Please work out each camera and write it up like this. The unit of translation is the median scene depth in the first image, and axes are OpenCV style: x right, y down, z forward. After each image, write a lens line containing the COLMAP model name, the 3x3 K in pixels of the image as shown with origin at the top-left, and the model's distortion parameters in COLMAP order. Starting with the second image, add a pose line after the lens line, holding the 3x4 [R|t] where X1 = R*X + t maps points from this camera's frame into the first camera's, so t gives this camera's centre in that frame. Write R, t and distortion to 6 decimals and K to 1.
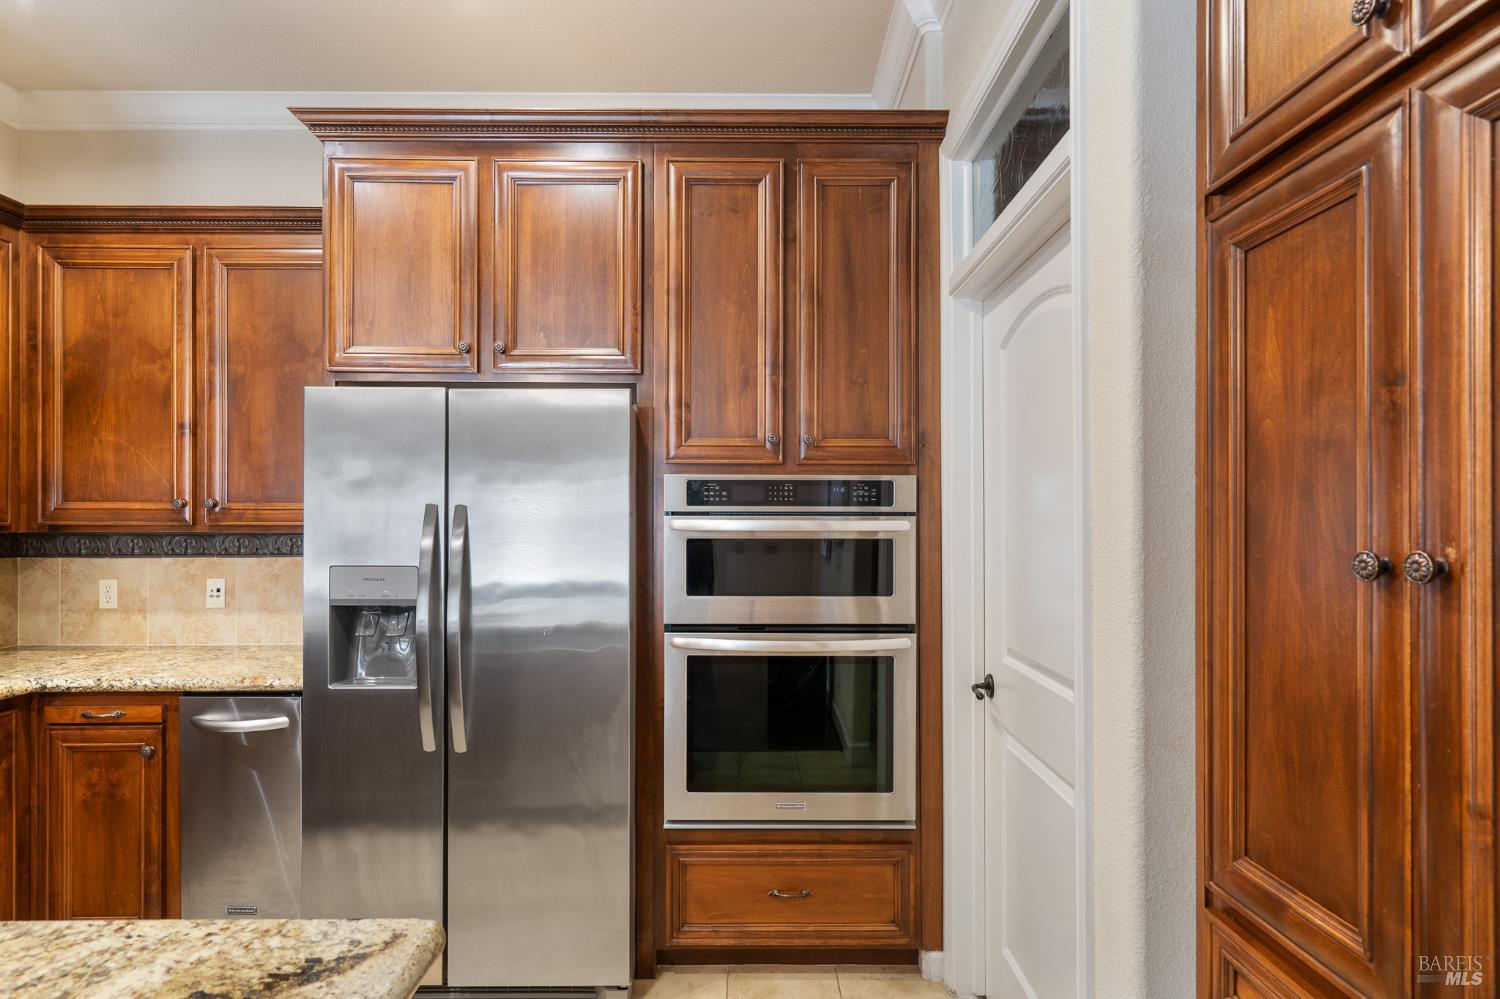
lens RADIAL K [[772.3, 0, 751.2], [0, 772.3, 517.2], [0, 0, 1]] dist [0.000847, 0.000499]
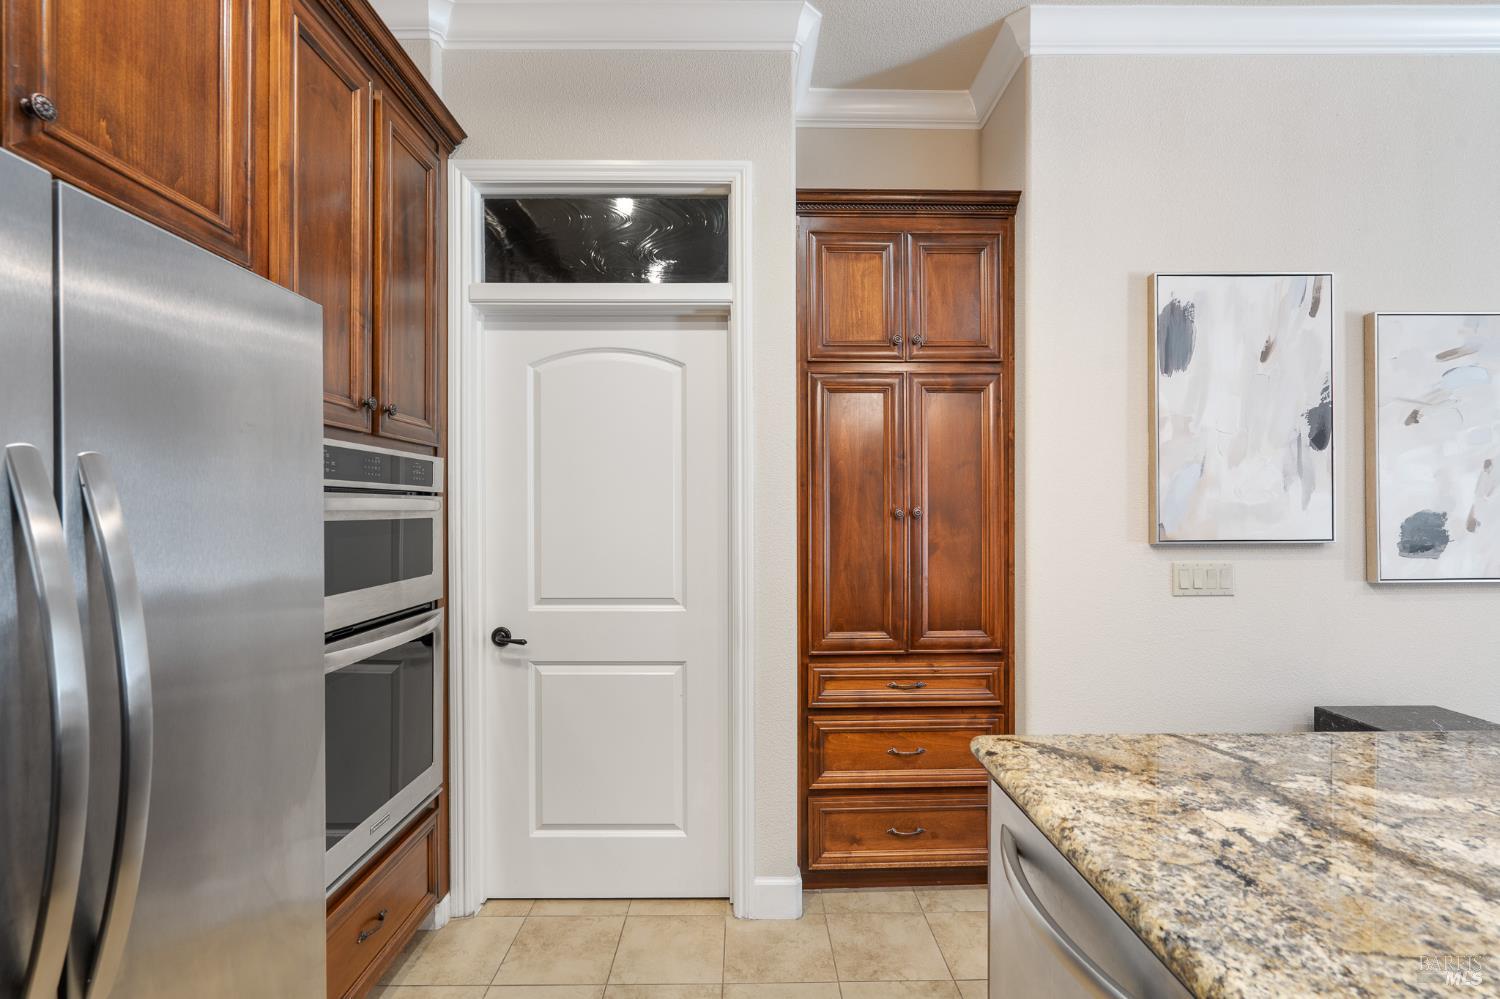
lens RADIAL K [[678.1, 0, 748.9], [0, 678.1, 510.1], [0, 0, 1]] dist [-0.004018, 0.000968]
pose [[-0.002946, -0.001919, 0.999994, -0.719023], [-0.001295, 0.999997, 0.001915, 0.015365], [-0.999995, -0.001289, -0.002948, 0.578958]]
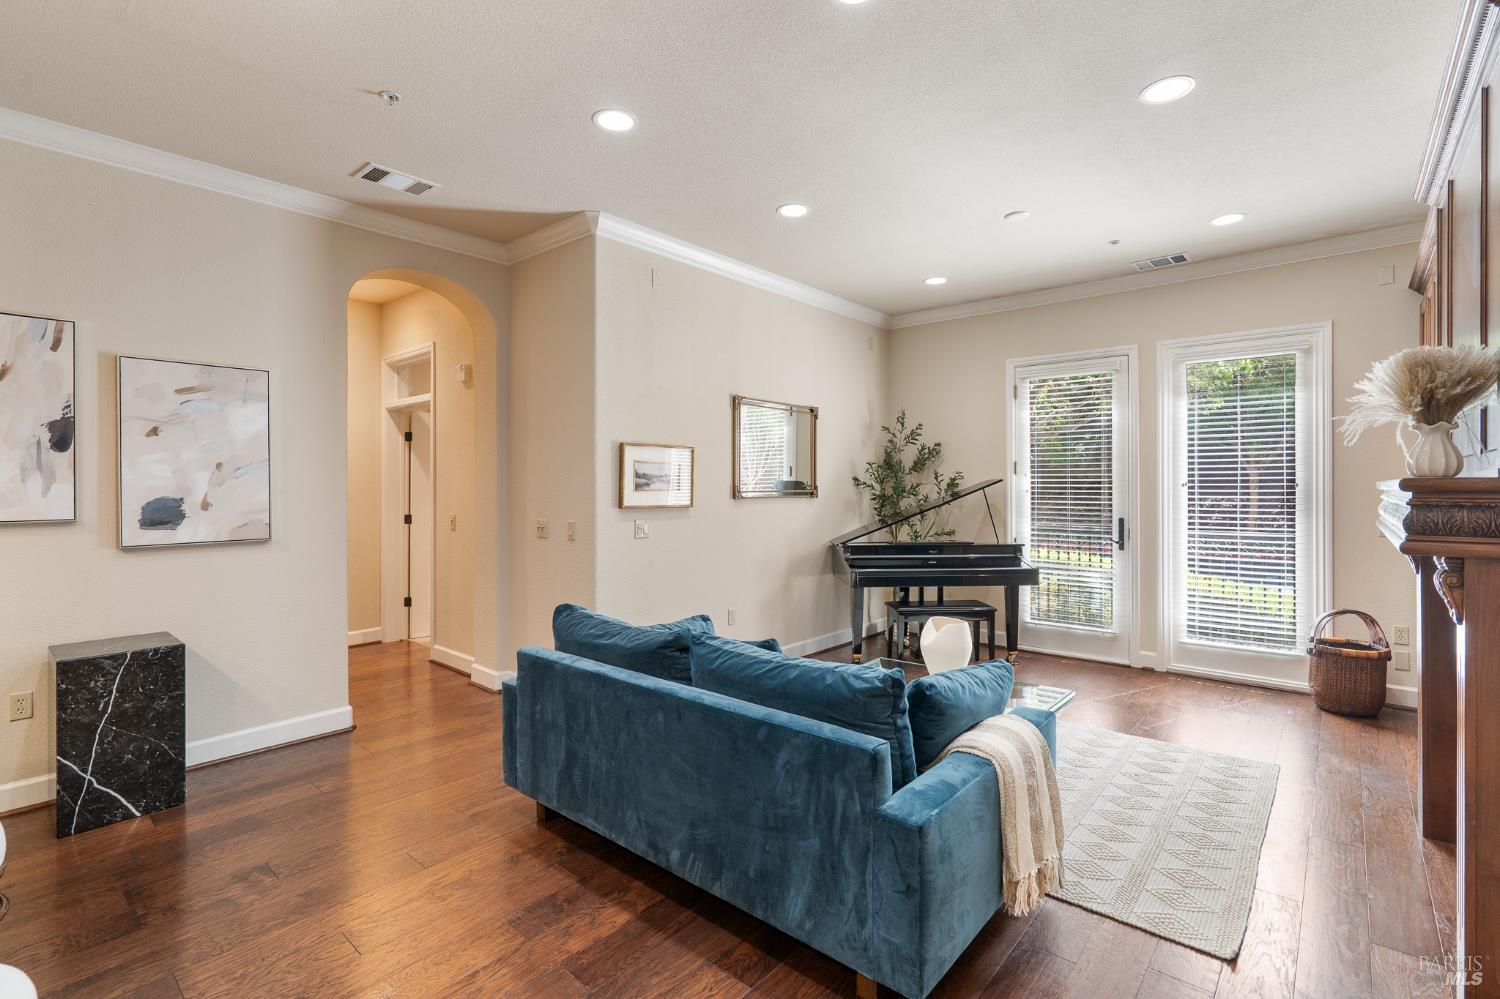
lens RADIAL K [[678.1, 0, 748.7], [0, 678.1, 484.2], [0, 0, 1]] dist [-0.004018, 0.000968]
pose [[-0.744993, 0.001838, 0.667070, -1.579396], [-0.000325, 0.999995, -0.003119, -0.004863], [-0.667073, -0.002540, -0.744988, -0.149473]]
